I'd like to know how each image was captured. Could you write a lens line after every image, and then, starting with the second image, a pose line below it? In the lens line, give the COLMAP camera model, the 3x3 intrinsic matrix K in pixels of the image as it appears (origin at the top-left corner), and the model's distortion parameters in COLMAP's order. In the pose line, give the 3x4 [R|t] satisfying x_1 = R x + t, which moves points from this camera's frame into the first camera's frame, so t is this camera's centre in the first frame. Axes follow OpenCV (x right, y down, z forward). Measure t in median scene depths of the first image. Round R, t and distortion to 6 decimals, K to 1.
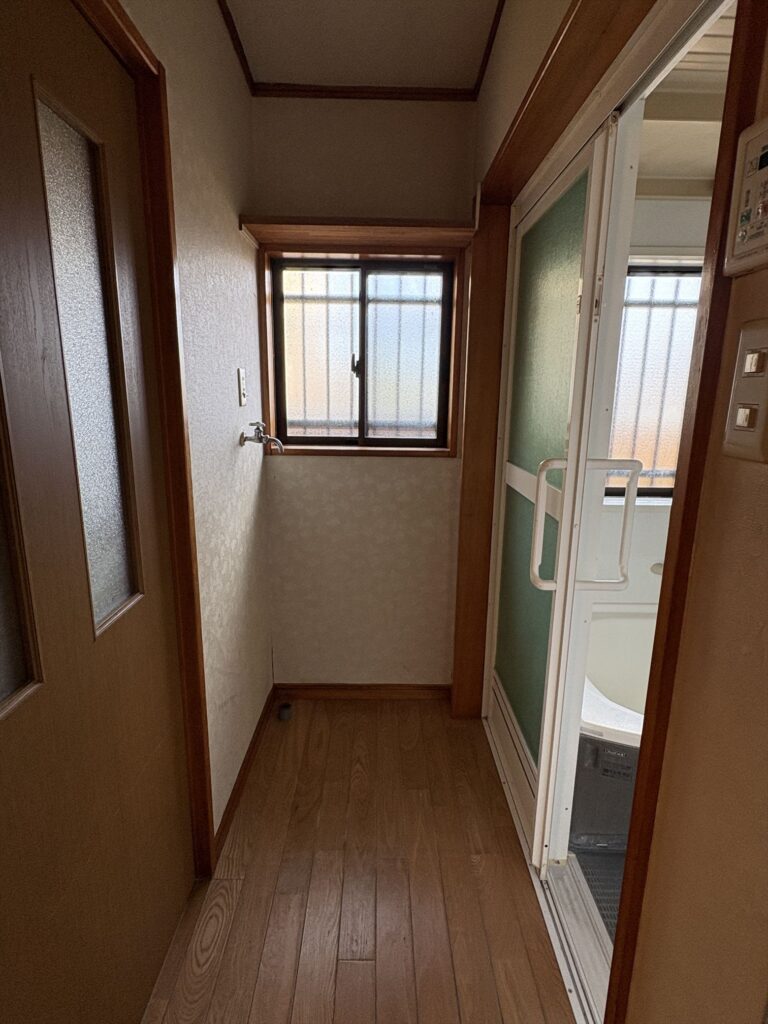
lens RADIAL K [[548.2, 0, 385.1], [0, 548.2, 514.1], [0, 0, 1]] dist [-0.001515, 0.000177]
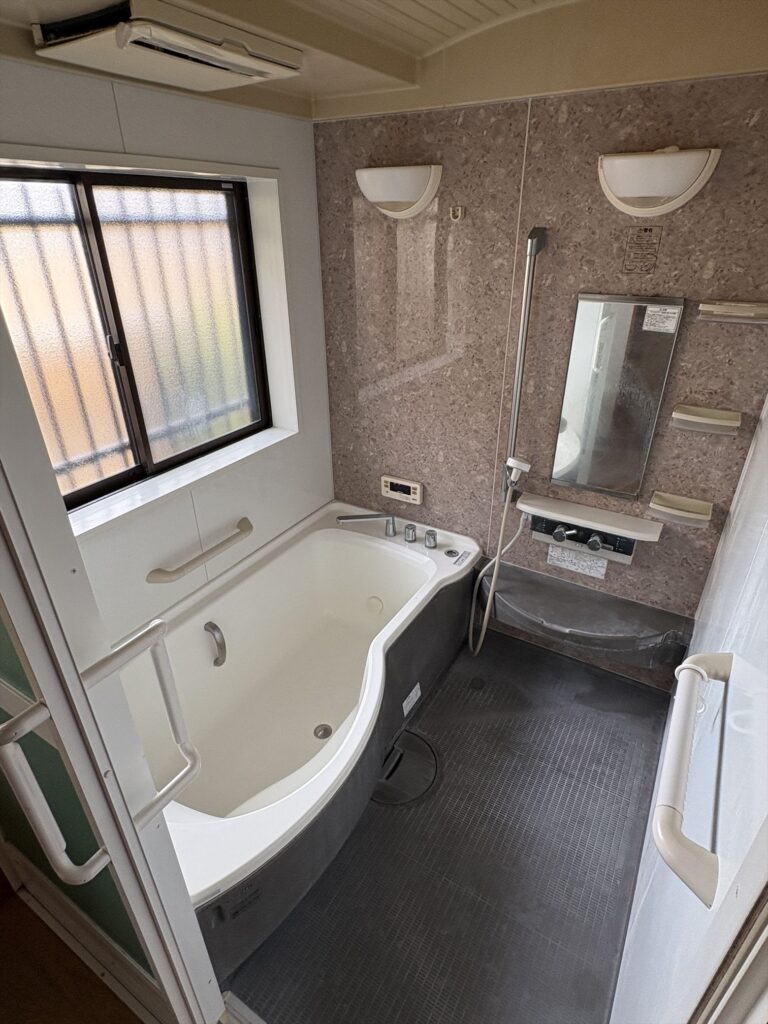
lens RADIAL K [[548.2, 0, 386.0], [0, 548.2, 510.9], [0, 0, 1]] dist [-0.001515, 0.000177]
pose [[0.523270, -0.416346, 0.743535, 0.179583], [0.201281, 0.908220, 0.366908, -0.365604], [-0.828055, -0.042332, 0.559047, 0.423141]]
